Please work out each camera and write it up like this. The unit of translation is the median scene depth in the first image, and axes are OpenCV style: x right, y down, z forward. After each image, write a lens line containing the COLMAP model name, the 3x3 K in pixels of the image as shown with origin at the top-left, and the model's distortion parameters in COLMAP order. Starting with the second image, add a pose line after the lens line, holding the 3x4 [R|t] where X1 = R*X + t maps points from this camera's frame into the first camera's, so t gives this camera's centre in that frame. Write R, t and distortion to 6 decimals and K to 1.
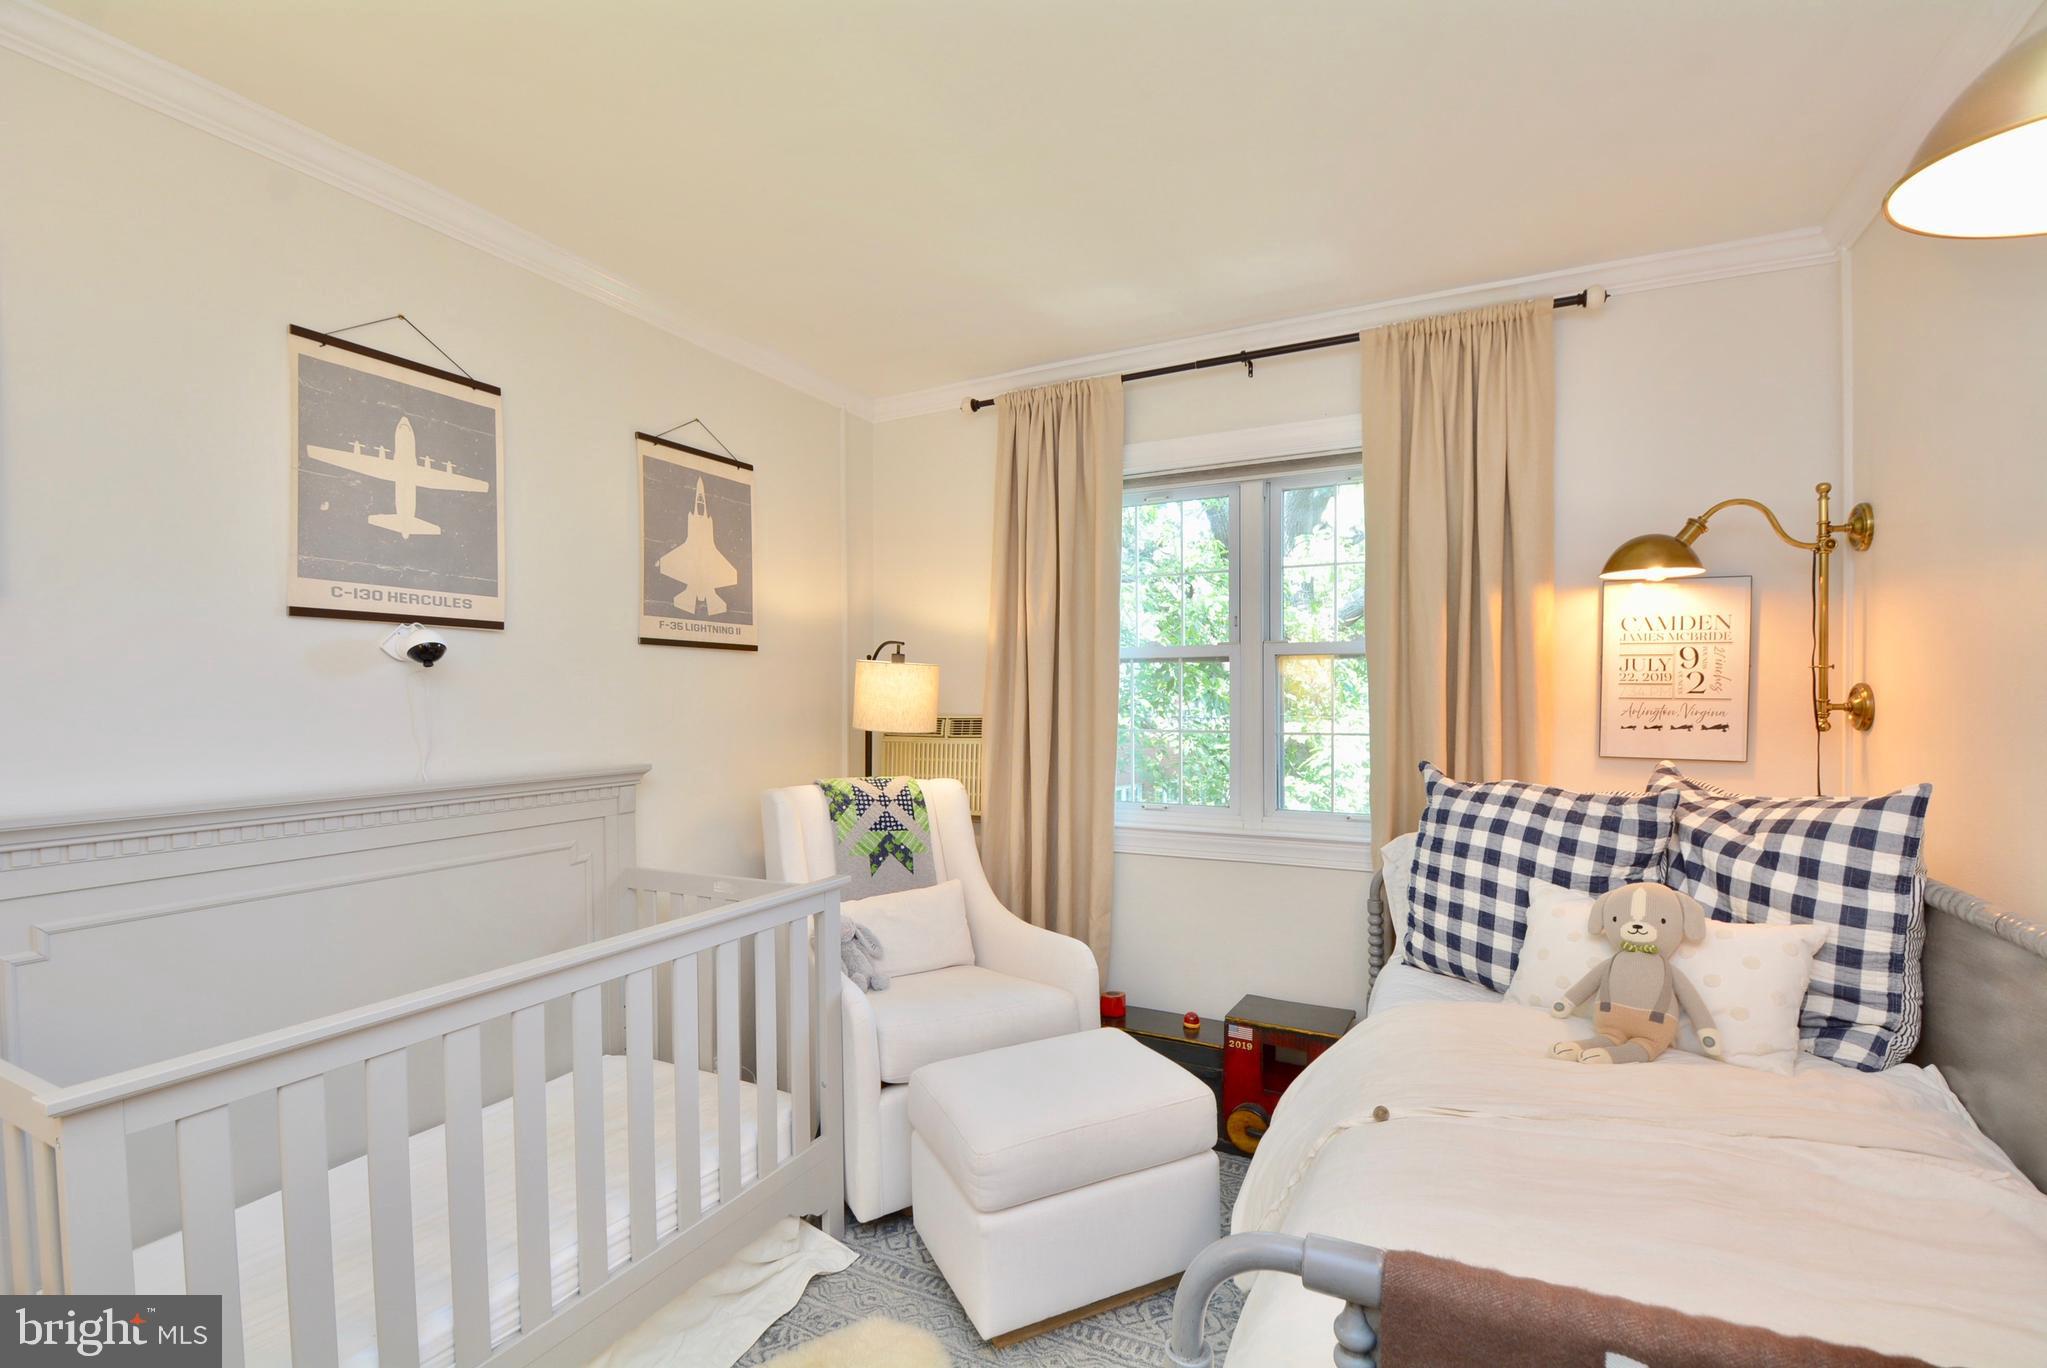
lens RADIAL K [[898.8, 0, 1023.6], [0, 898.8, 716.1], [0, 0, 1]] dist [0.002769, -0.014608]
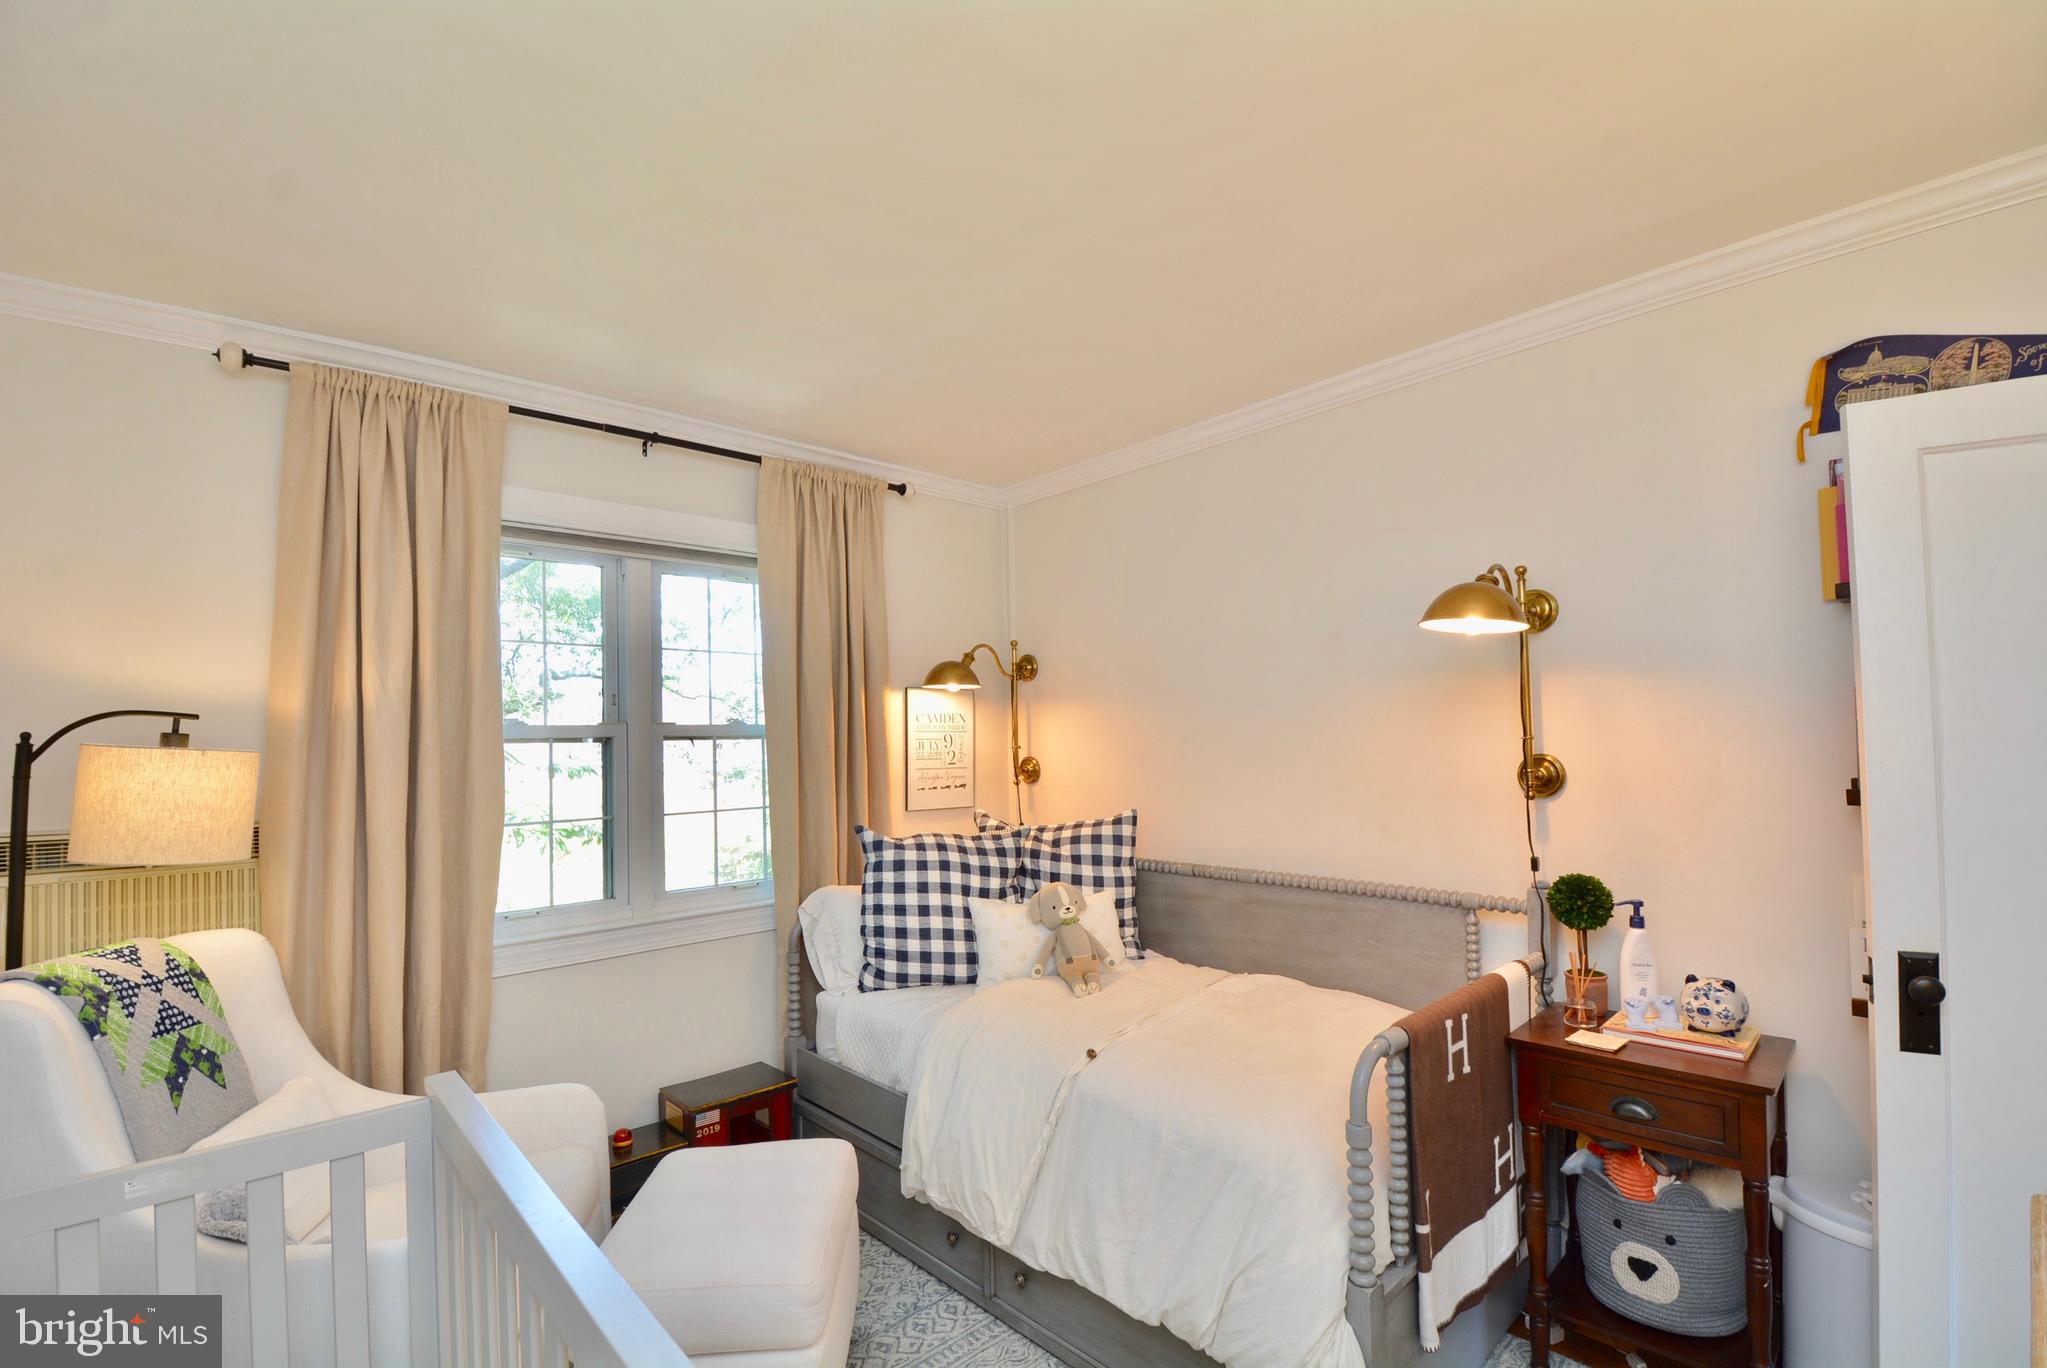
lens RADIAL K [[898.8, 0, 1074.1], [0, 898.8, 714.7], [0, 0, 1]] dist [0.002769, -0.014608]
pose [[0.331687, 0.022864, 0.943113, -0.595398], [0.041078, 0.998408, -0.038651, -0.039968], [-0.942495, 0.051561, 0.330219, 0.278094]]
